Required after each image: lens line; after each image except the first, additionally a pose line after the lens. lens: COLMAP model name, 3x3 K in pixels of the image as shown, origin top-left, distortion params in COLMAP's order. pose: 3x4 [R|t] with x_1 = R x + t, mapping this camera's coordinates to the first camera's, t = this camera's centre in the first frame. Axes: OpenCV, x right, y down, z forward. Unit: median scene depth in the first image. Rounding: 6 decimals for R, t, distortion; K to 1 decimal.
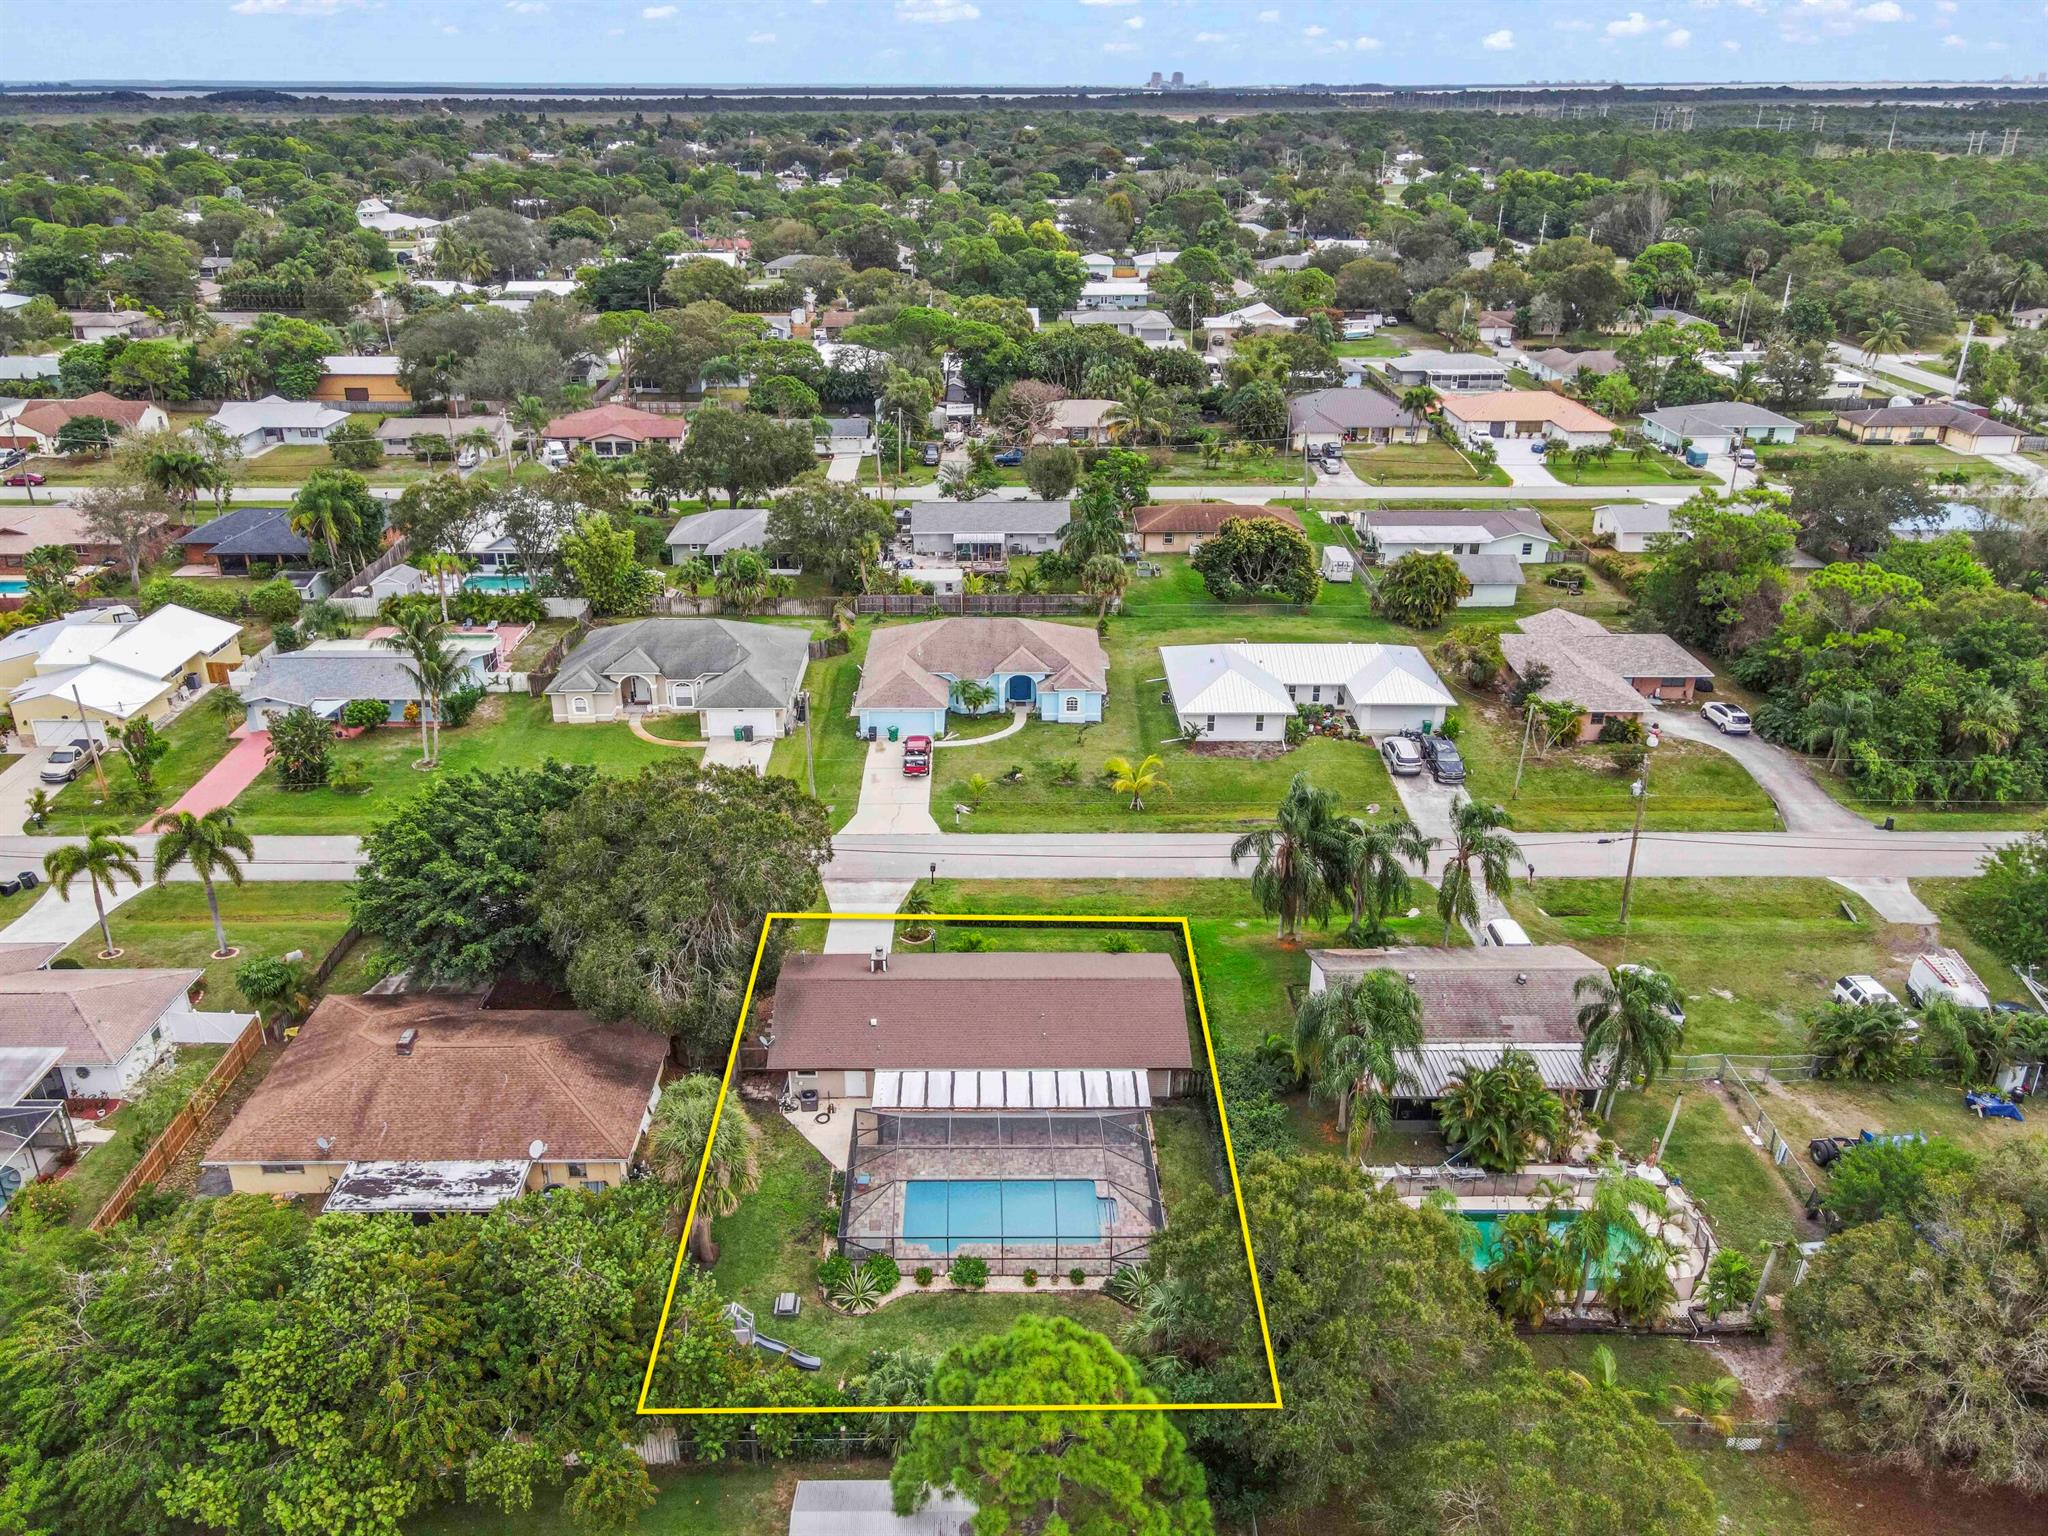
lens RADIAL K [[1543.2, 0, 1018.3], [0, 1543.2, 767.9], [0, 0, 1]] dist [0.006111, 0.011528]
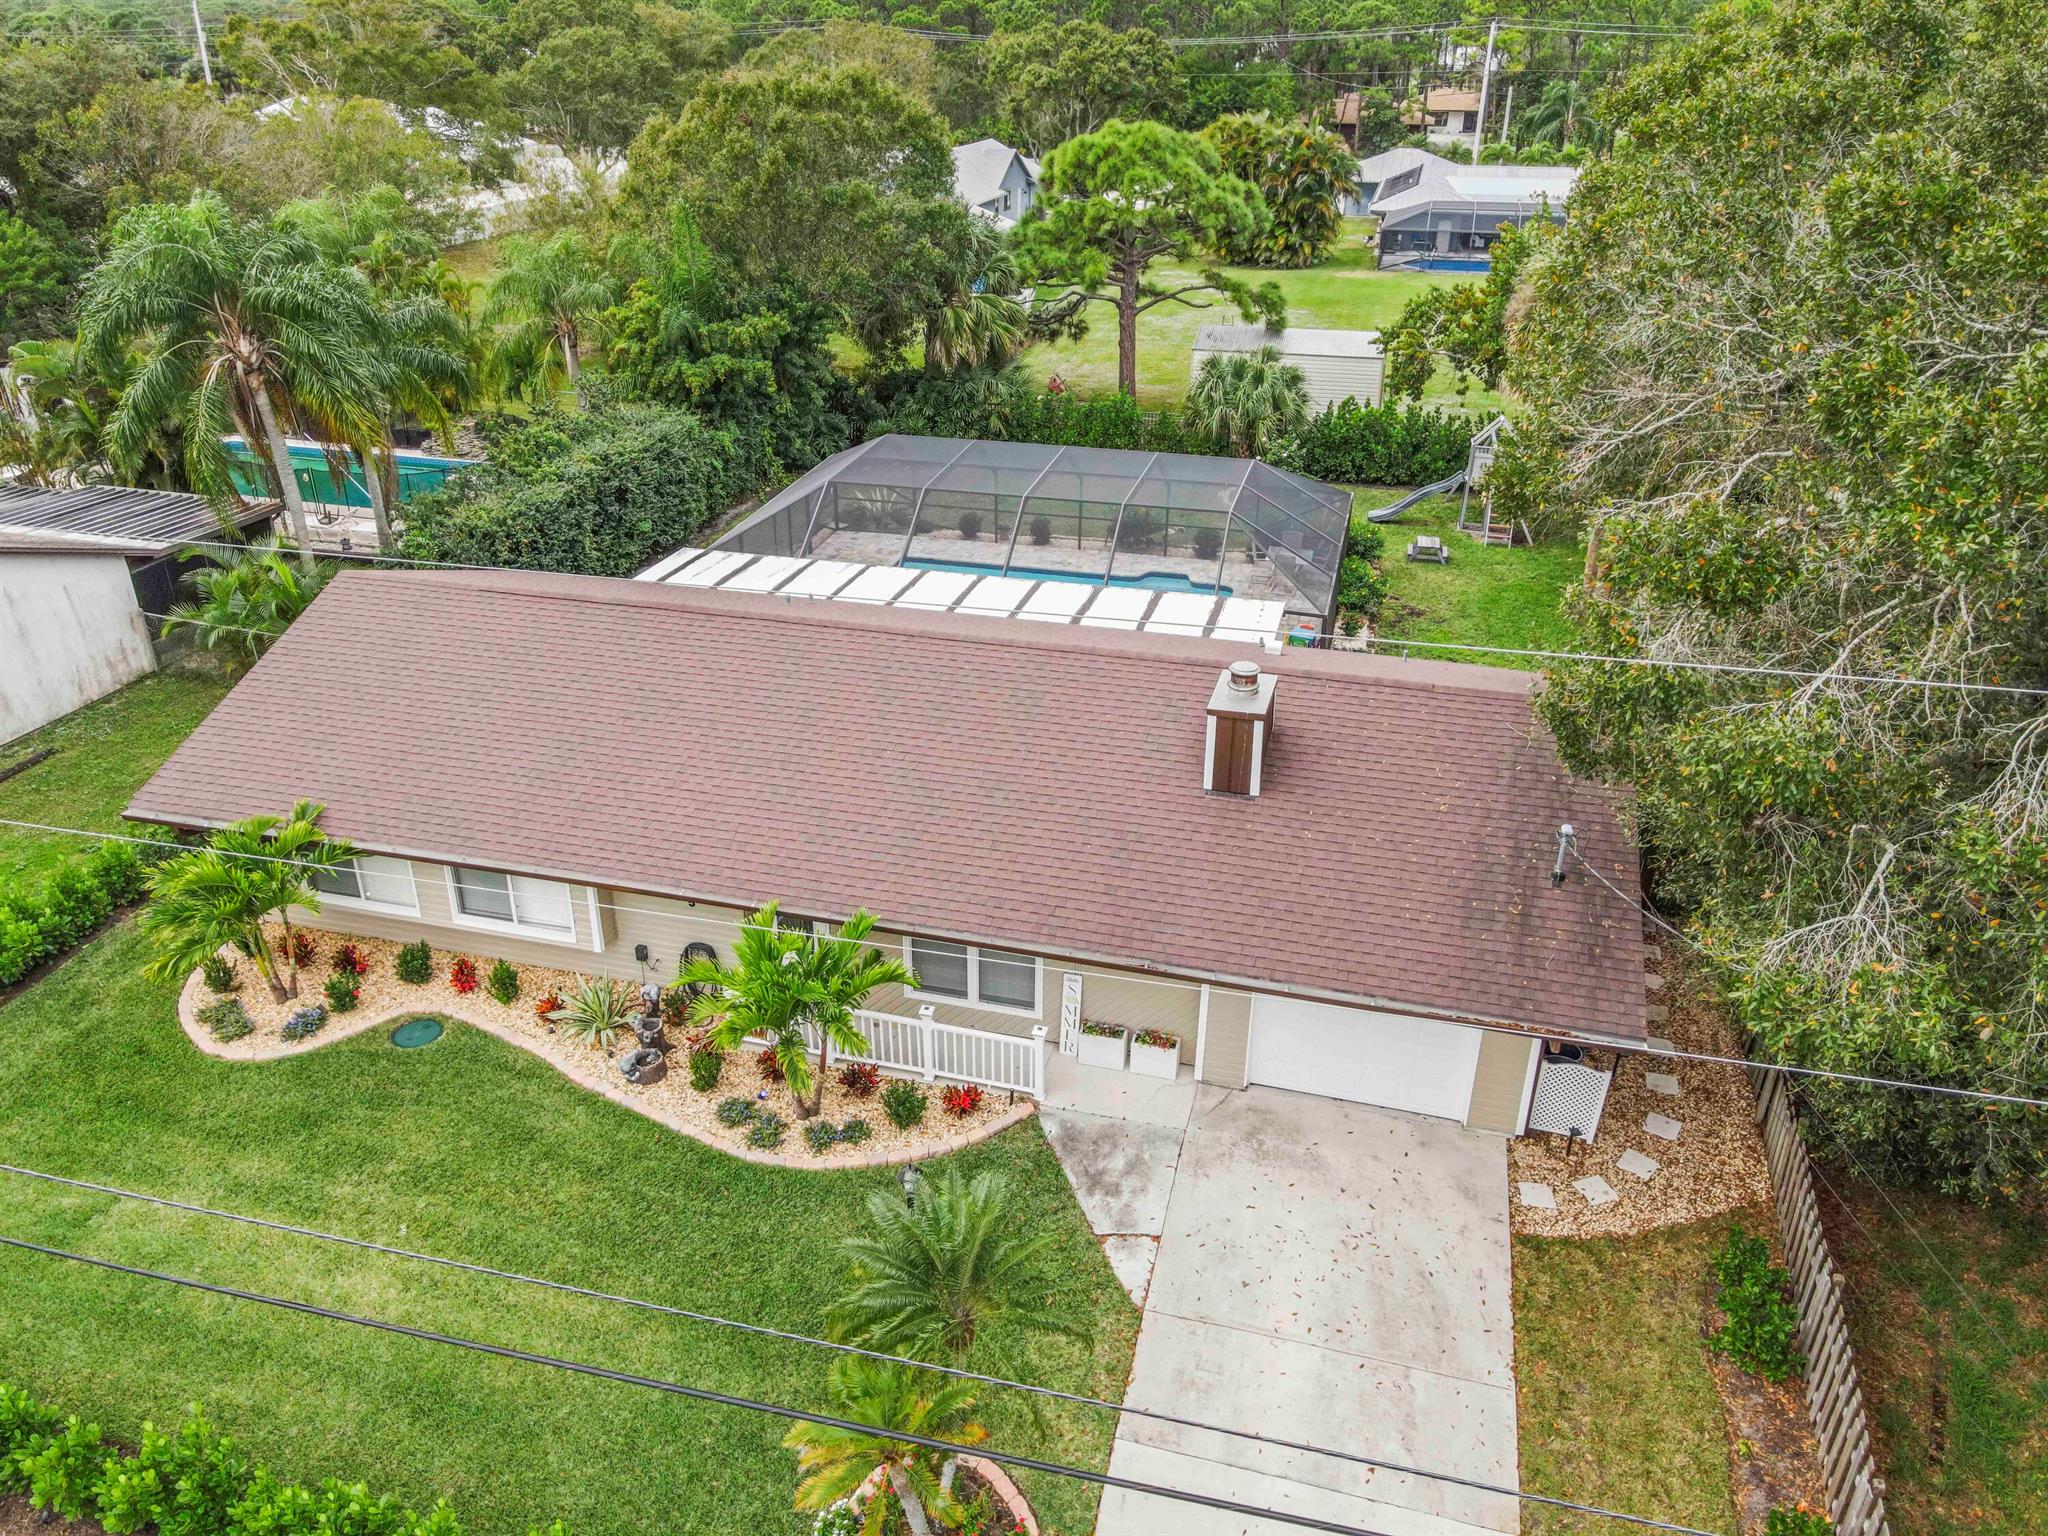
lens RADIAL K [[1490.3, 0, 1016.4], [0, 1490.3, 772.0], [0, 0, 1]] dist [0.005139, 0.010777]
pose [[-0.962389, -0.128343, 0.239450, -0.085285], [0.107063, 0.630884, 0.768455, -0.049631], [-0.249691, 0.765189, -0.593415, 0.870629]]
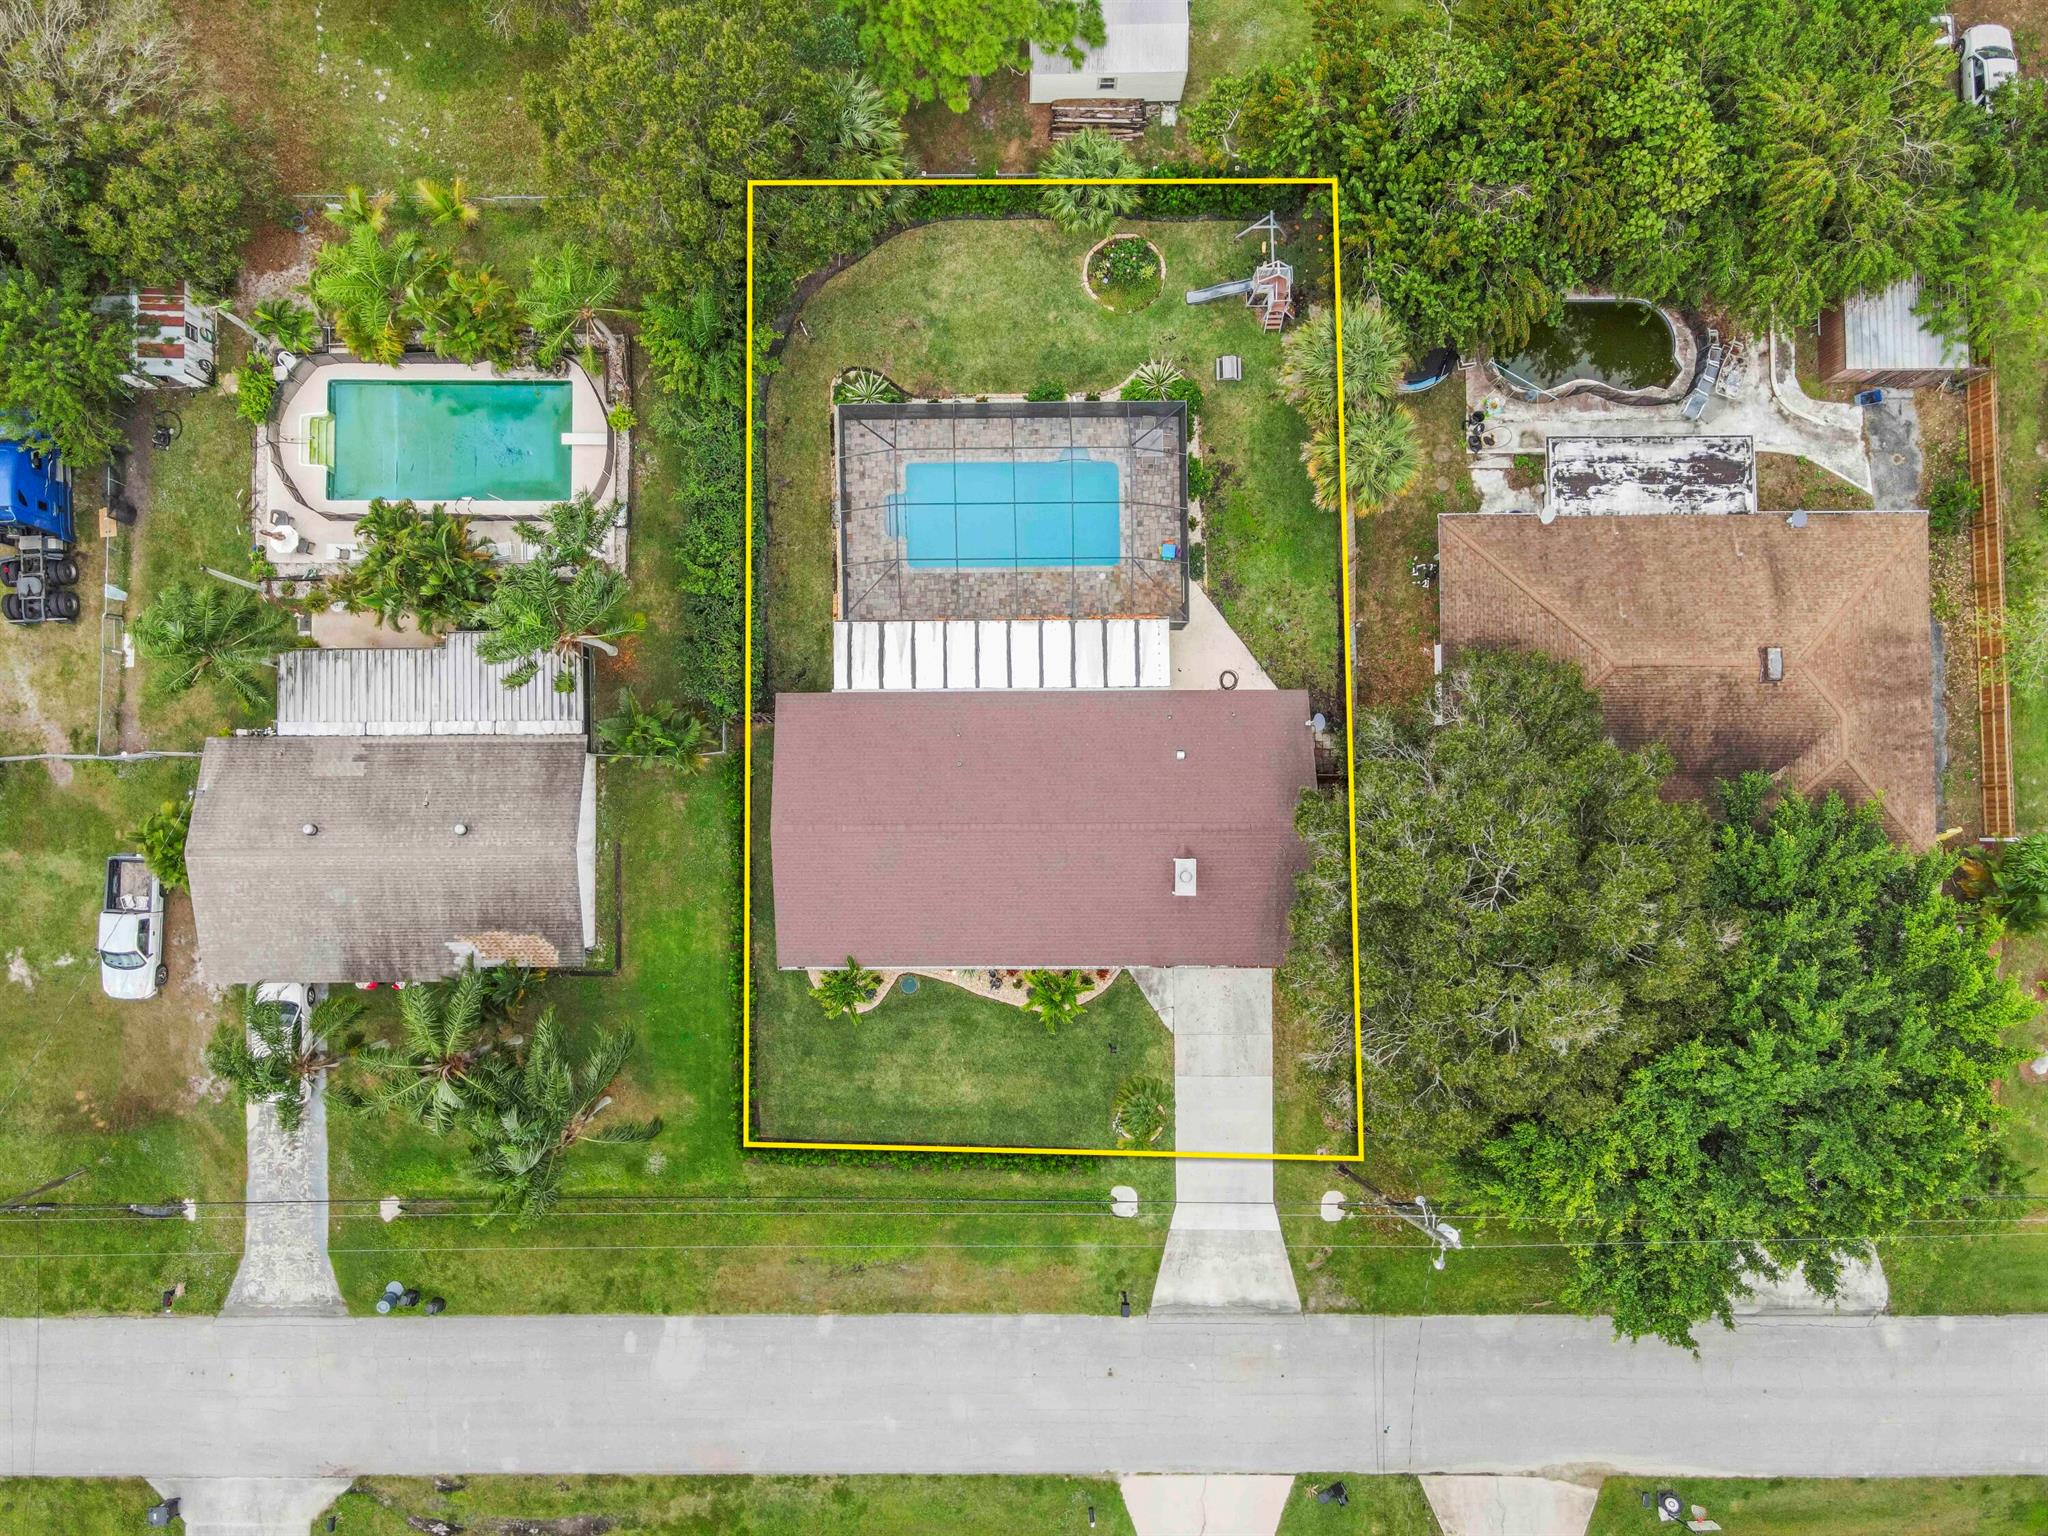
lens RADIAL K [[1453.6, 0, 985.8], [0, 1453.6, 760.4], [0, 0, 1]] dist [-0.000427, 0.021476]
pose [[-0.999918, -0.006883, 0.010789, -0.003425], [0.012580, -0.373650, 0.927484, -0.359881], [-0.002353, 0.927544, 0.373706, 0.521561]]
